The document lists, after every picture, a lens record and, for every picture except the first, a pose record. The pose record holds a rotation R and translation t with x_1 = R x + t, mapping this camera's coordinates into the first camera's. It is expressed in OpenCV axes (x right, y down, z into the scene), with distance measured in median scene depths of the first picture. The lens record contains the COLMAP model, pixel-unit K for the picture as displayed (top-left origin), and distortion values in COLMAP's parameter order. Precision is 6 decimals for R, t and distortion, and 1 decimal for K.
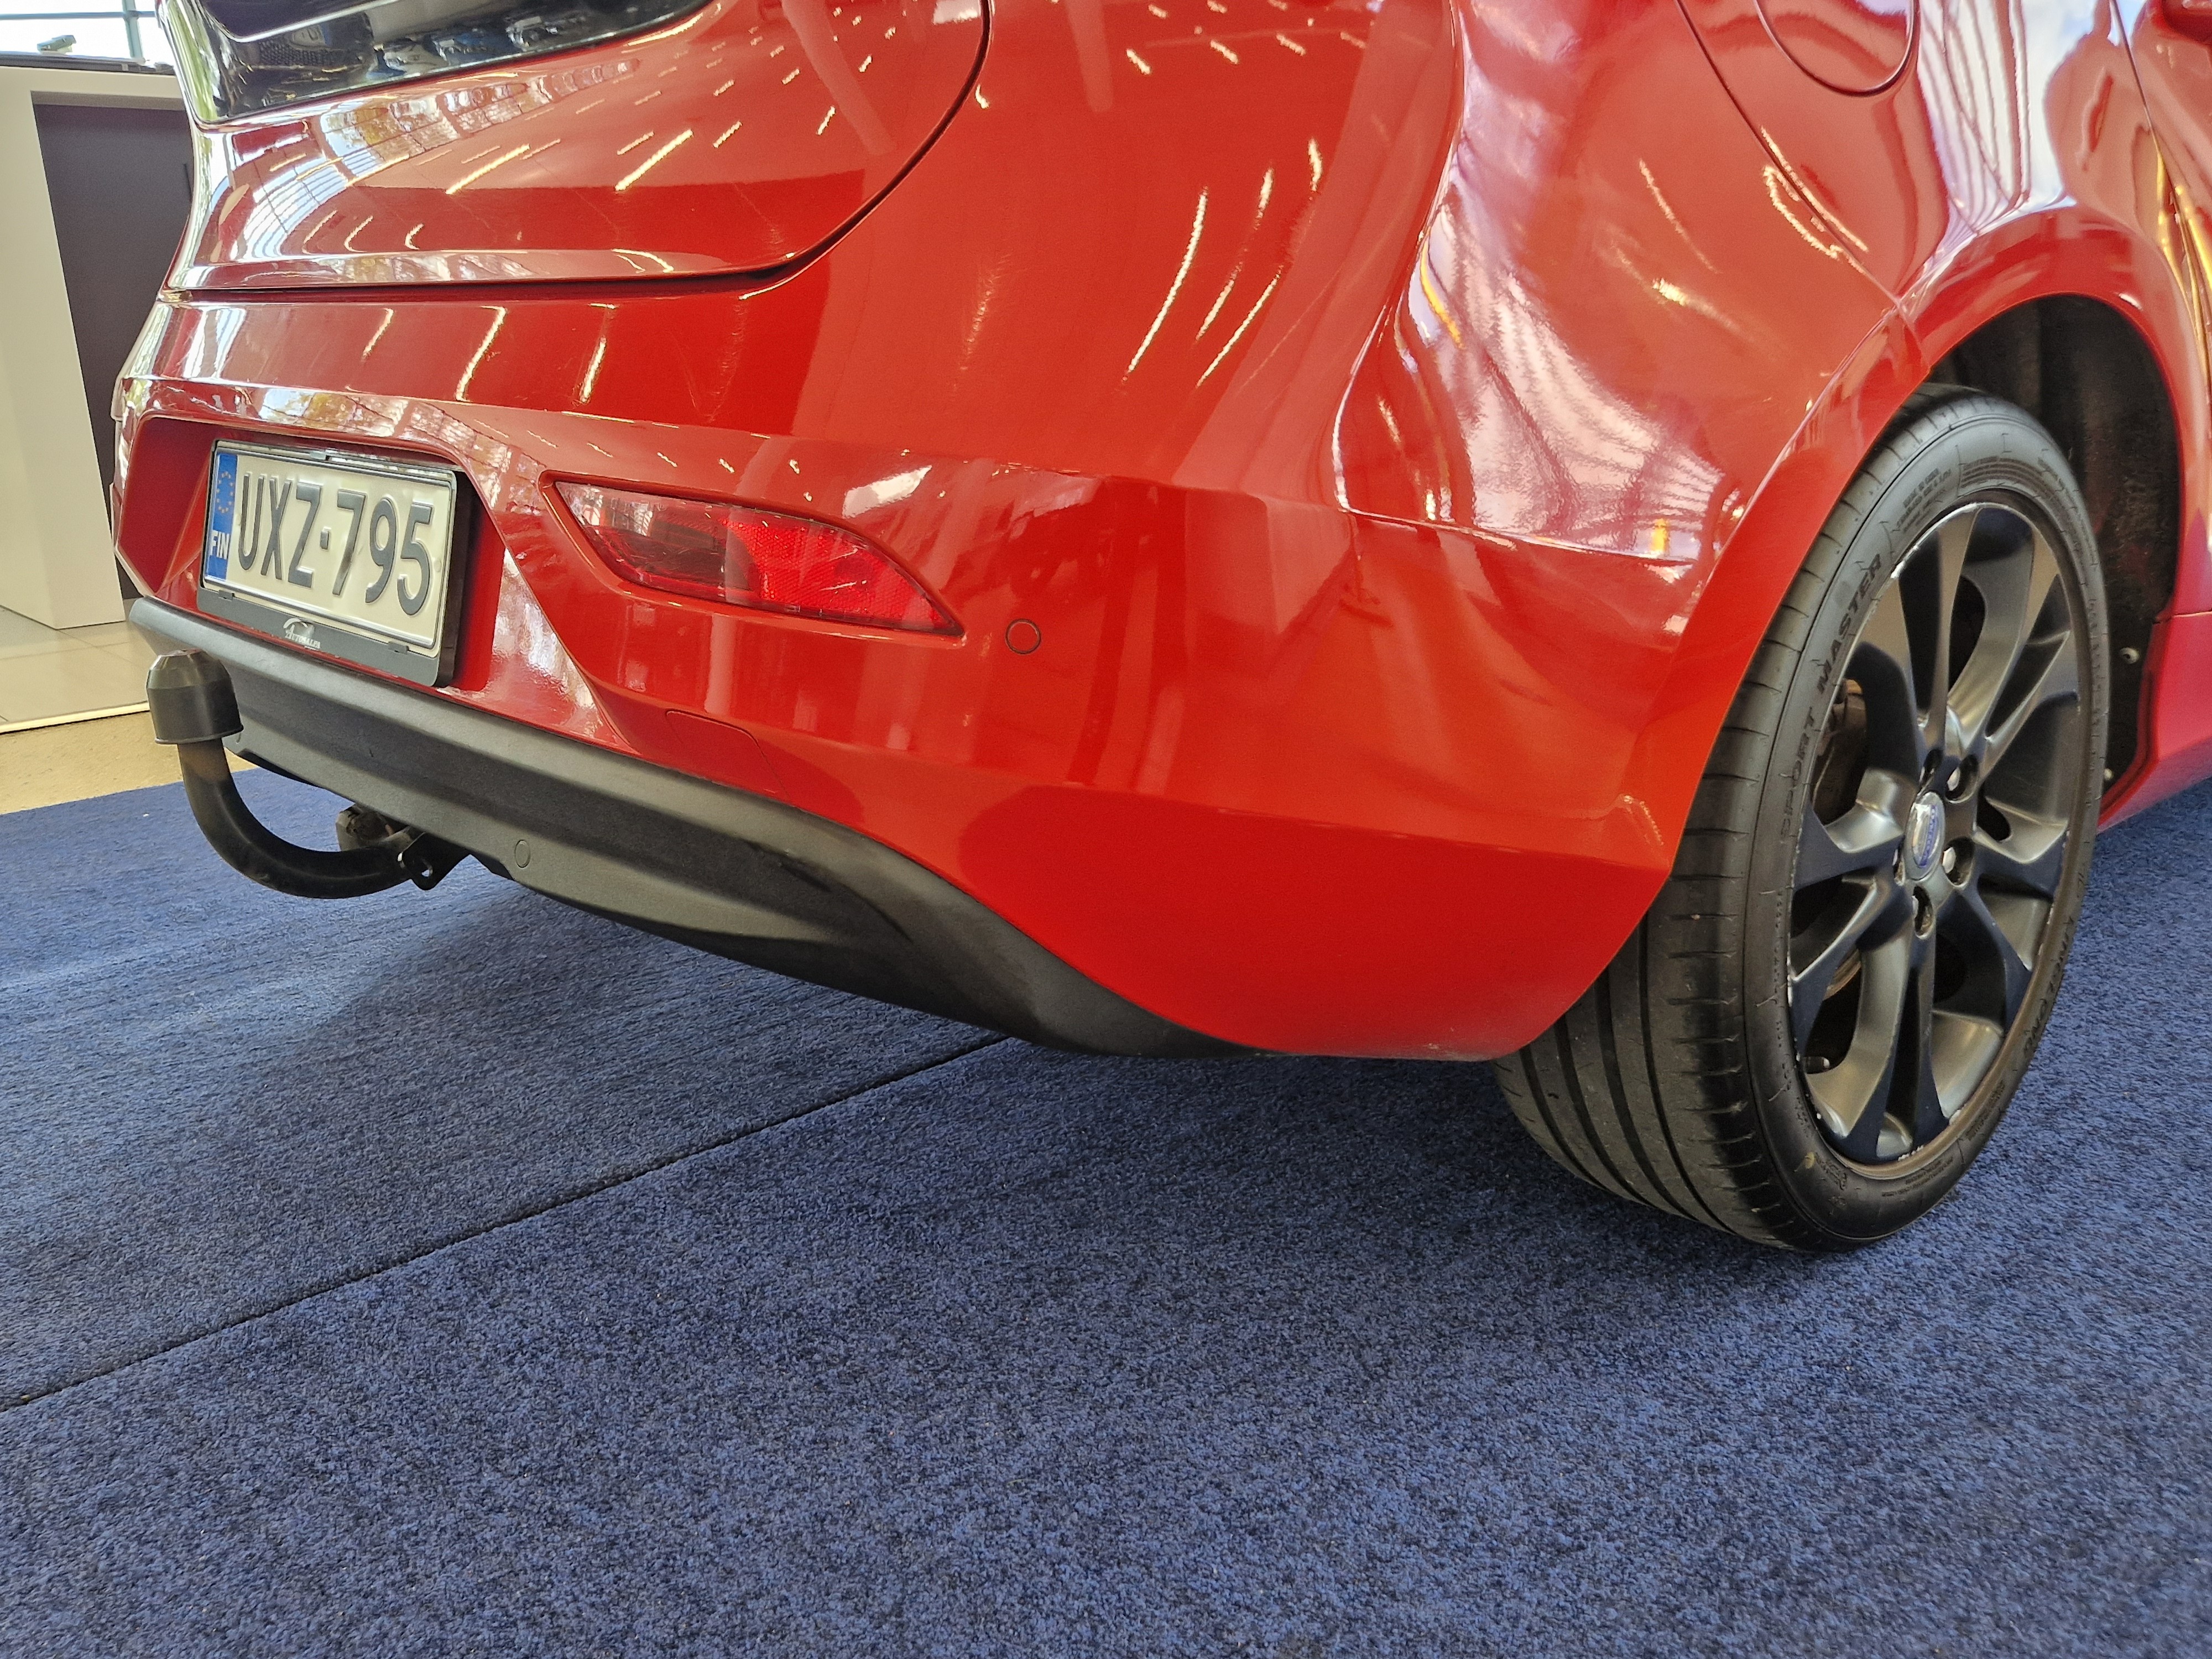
lens RADIAL K [[1844.9, 0, 1094.6], [0, 1844.9, 822.8], [0, 0, 1]] dist [0.062750, -0.067217]
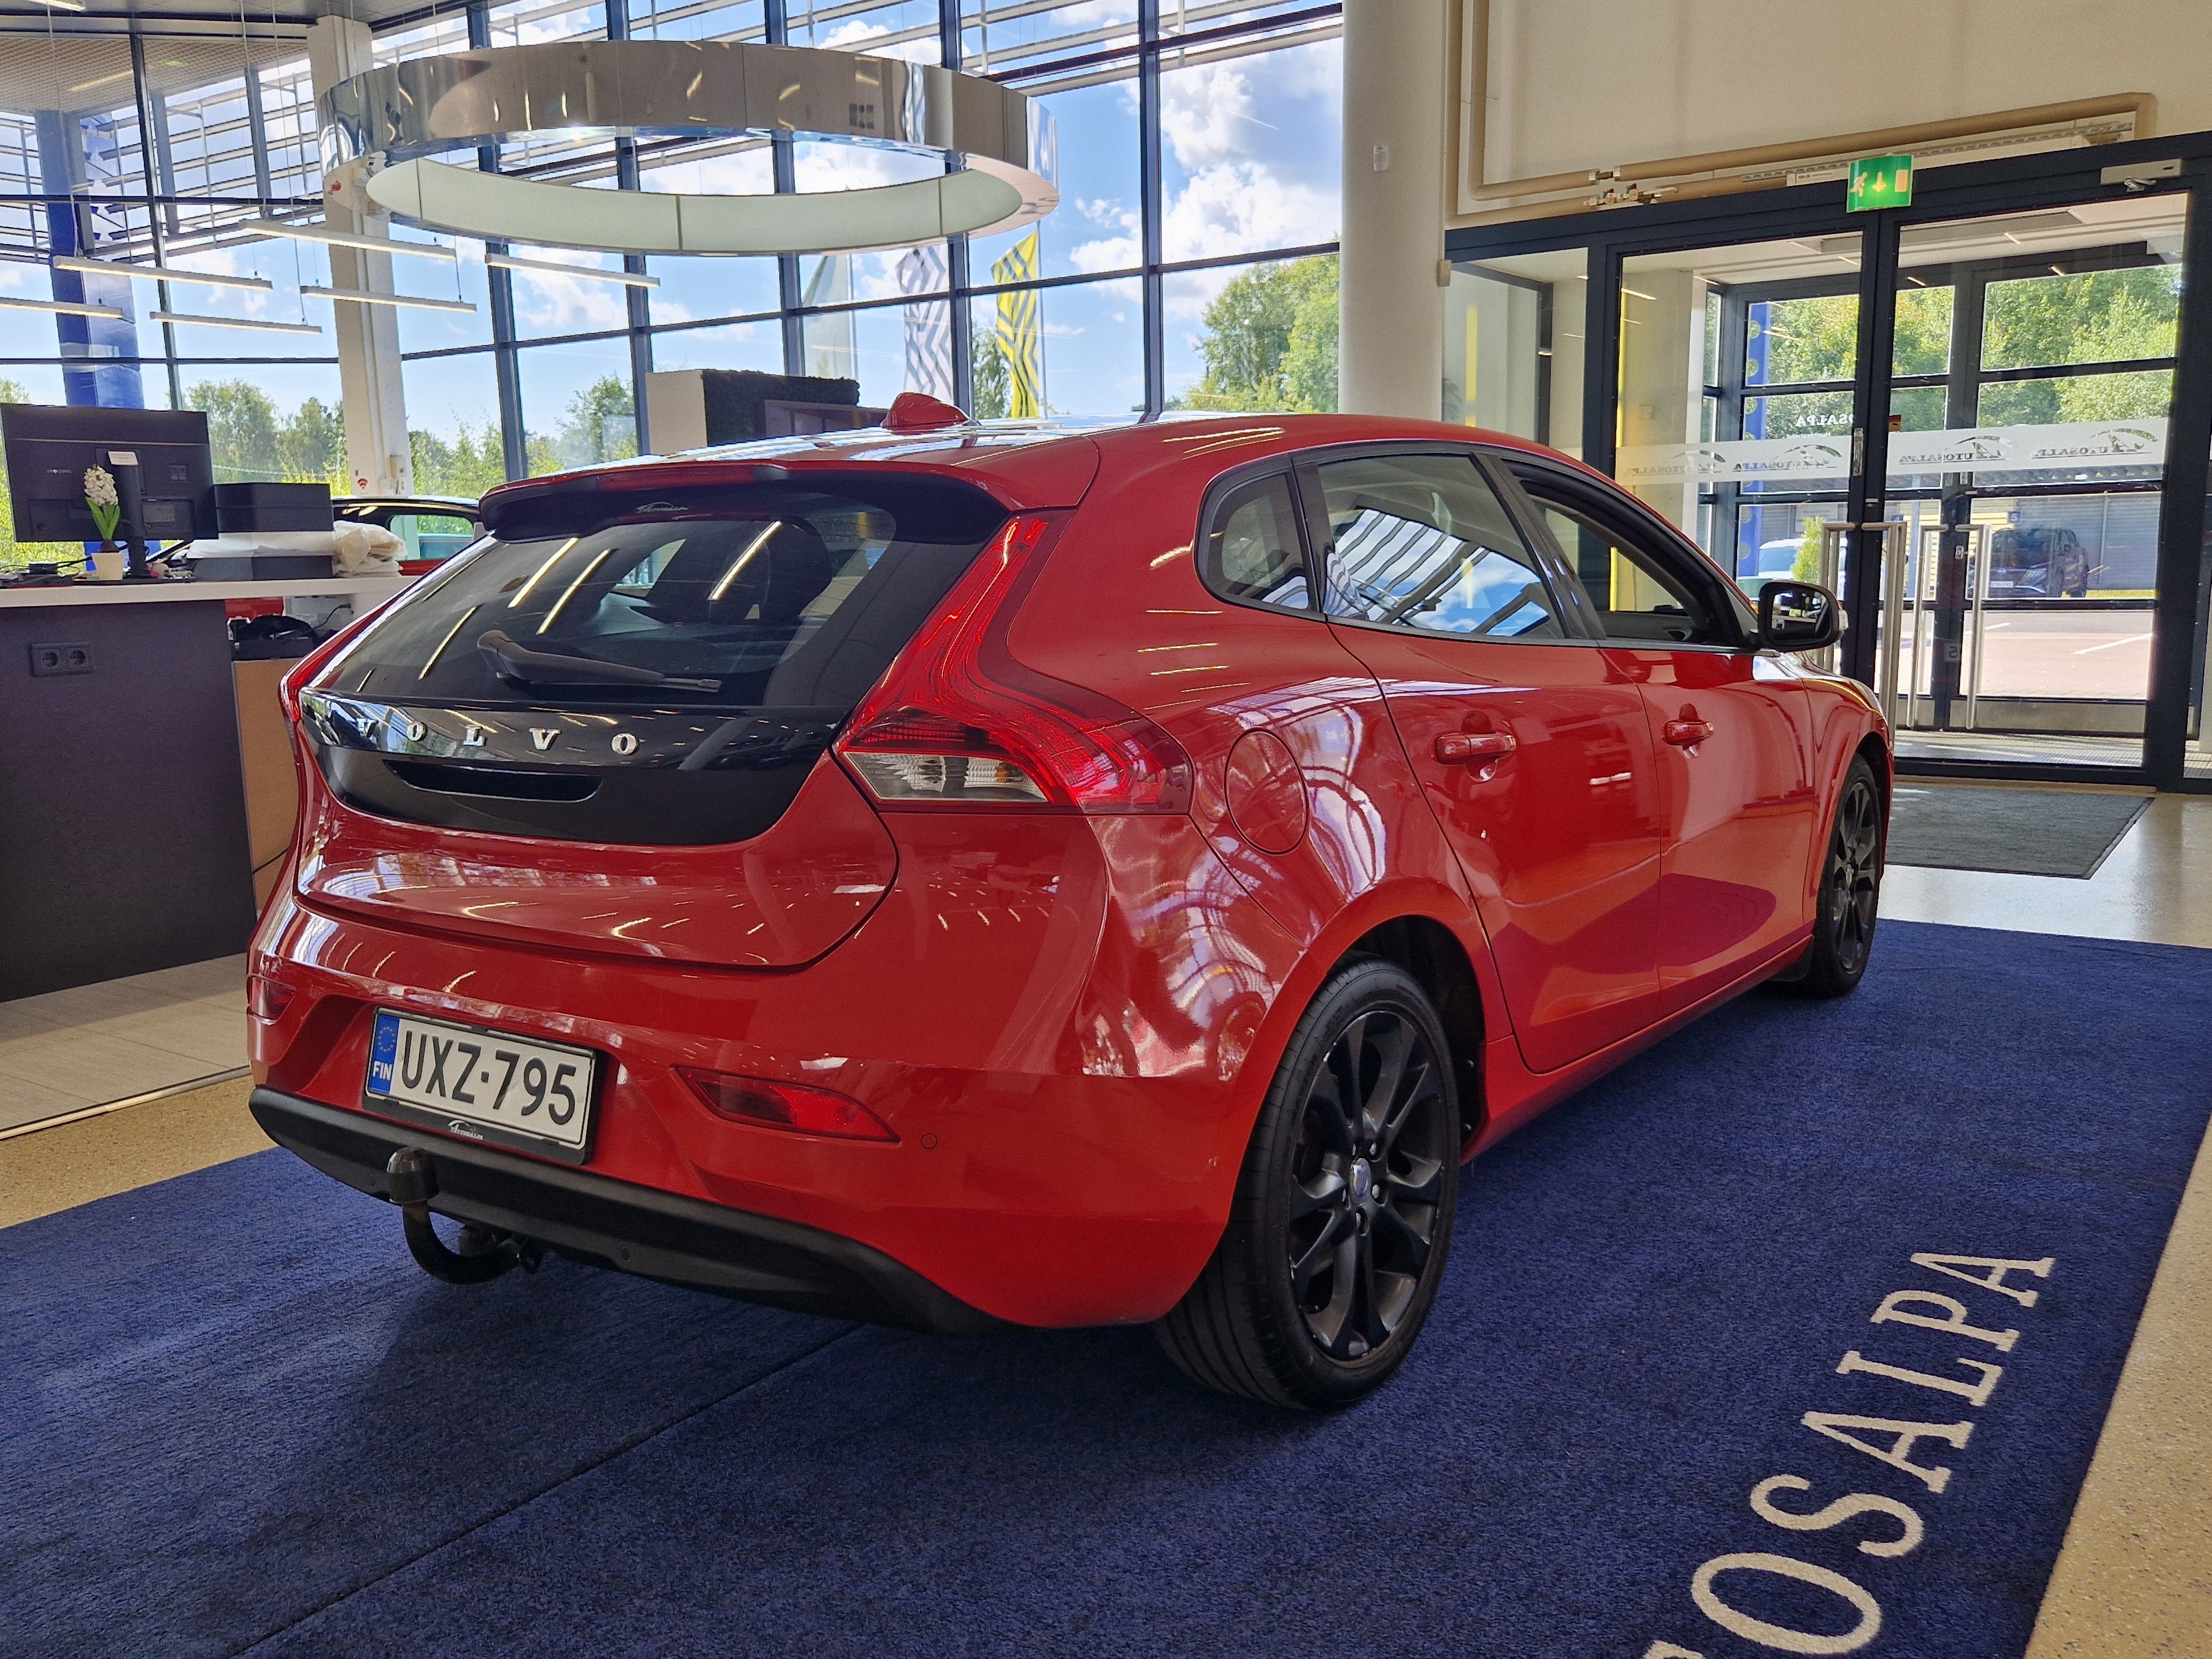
lens RADIAL K [[1844.9, 0, 1094.6], [0, 1844.9, 822.8], [0, 0, 1]] dist [0.062750, -0.067217]
pose [[0.979669, -0.033379, 0.197825, -0.198225], [0.060618, 0.989223, -0.133282, -0.126583], [-0.191244, 0.142564, 0.971134, -0.898364]]
